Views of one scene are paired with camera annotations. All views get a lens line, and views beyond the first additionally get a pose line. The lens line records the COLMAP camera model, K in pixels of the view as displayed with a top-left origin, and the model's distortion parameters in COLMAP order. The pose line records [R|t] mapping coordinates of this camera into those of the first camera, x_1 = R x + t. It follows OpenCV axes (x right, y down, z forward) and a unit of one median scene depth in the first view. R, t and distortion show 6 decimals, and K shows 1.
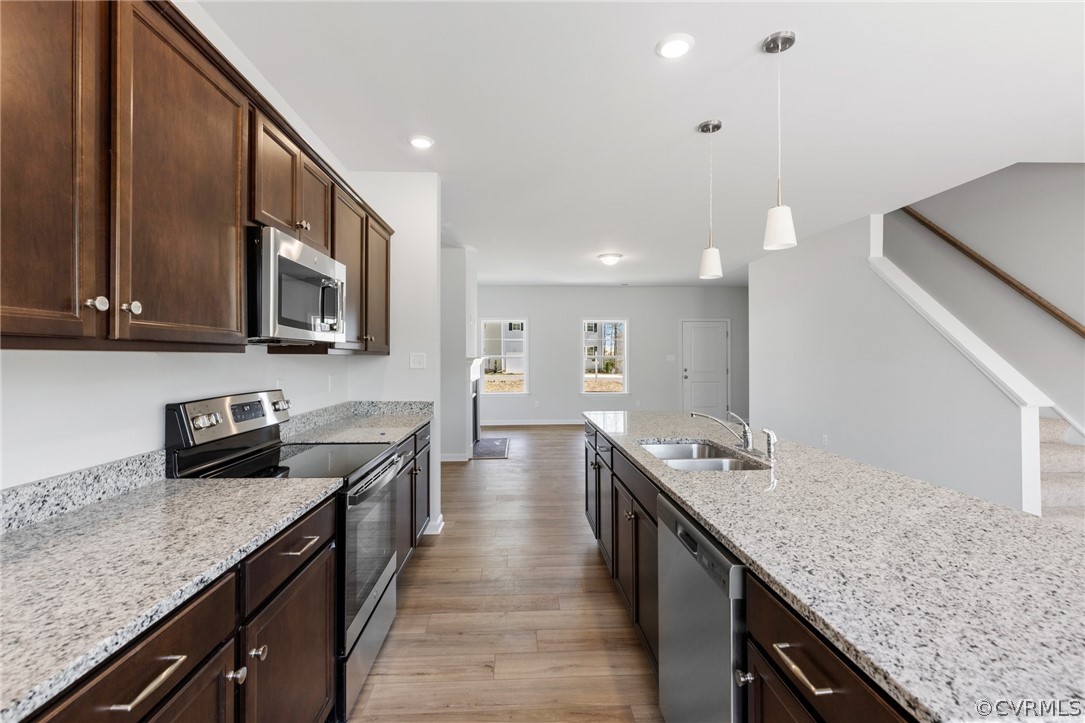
lens RADIAL K [[490.0, 0, 538.9], [0, 490.0, 358.0], [0, 0, 1]] dist [0.004410, -0.001138]
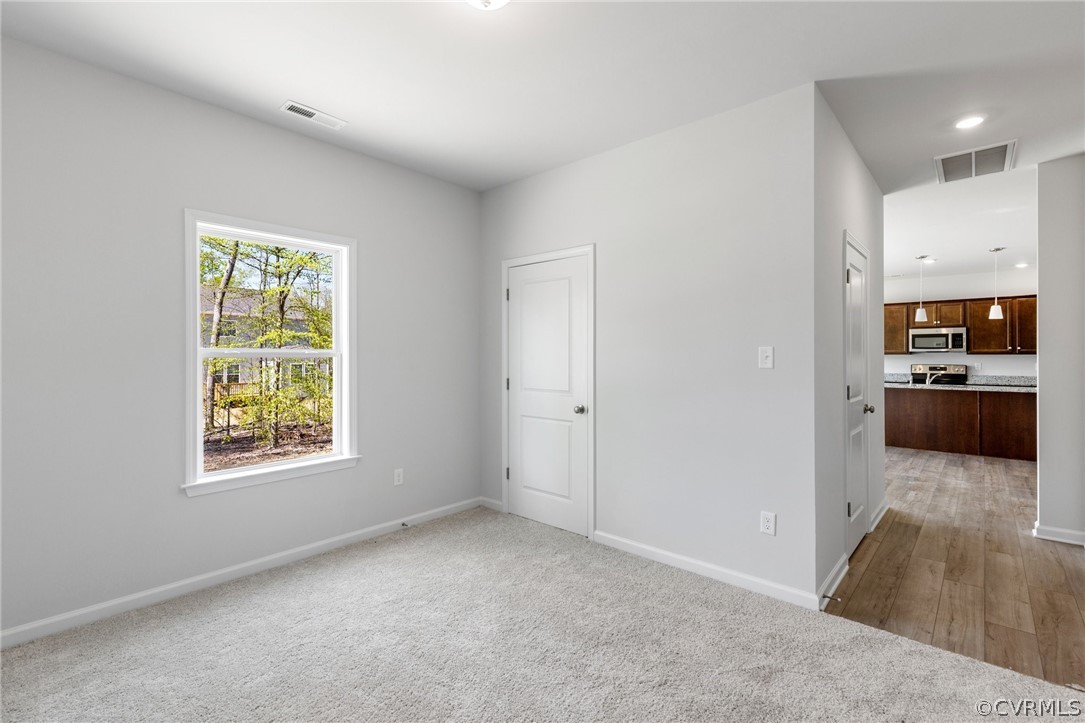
lens RADIAL K [[490.0, 0, 537.6], [0, 490.0, 353.7], [0, 0, 1]] dist [0.004410, -0.001138]
pose [[-0.703227, -0.006548, -0.710935, 4.862554], [-0.001252, 0.999967, -0.007971, 0.018603], [0.710964, -0.004715, -0.703212, 1.580247]]
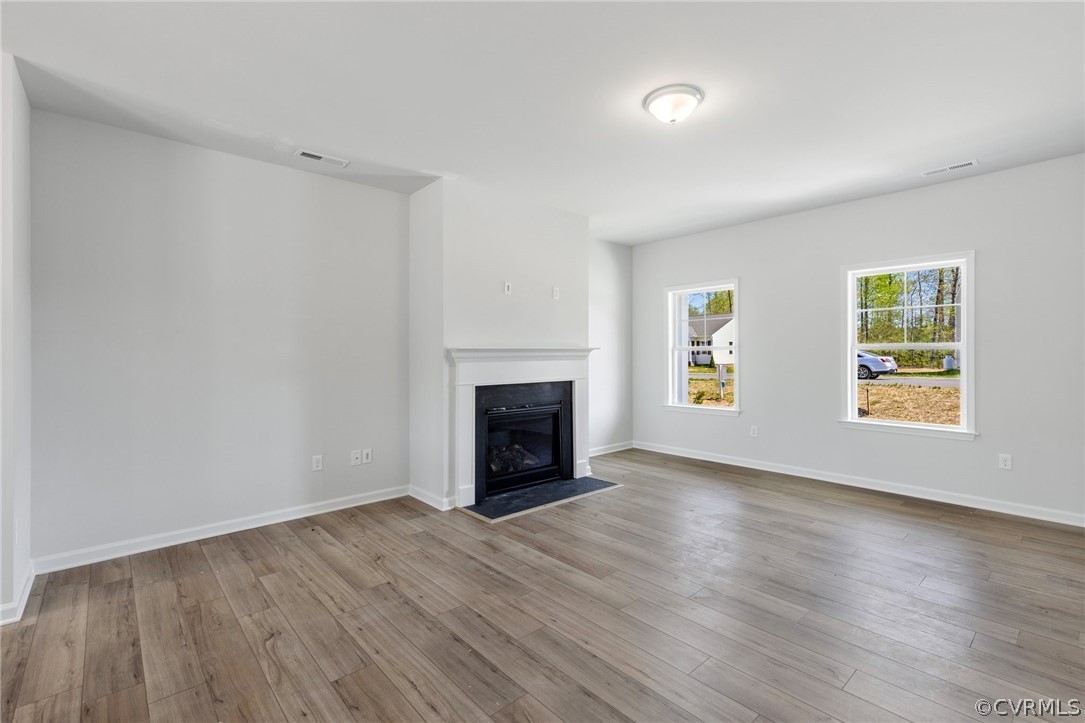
lens RADIAL K [[490.0, 0, 536.8], [0, 490.0, 351.7], [0, 0, 1]] dist [0.004410, -0.001138]
pose [[0.624836, -0.002166, -0.780753, 1.322054], [0.000580, 0.999997, -0.002310, 0.019825], [0.780755, 0.000990, 0.624836, 2.170813]]
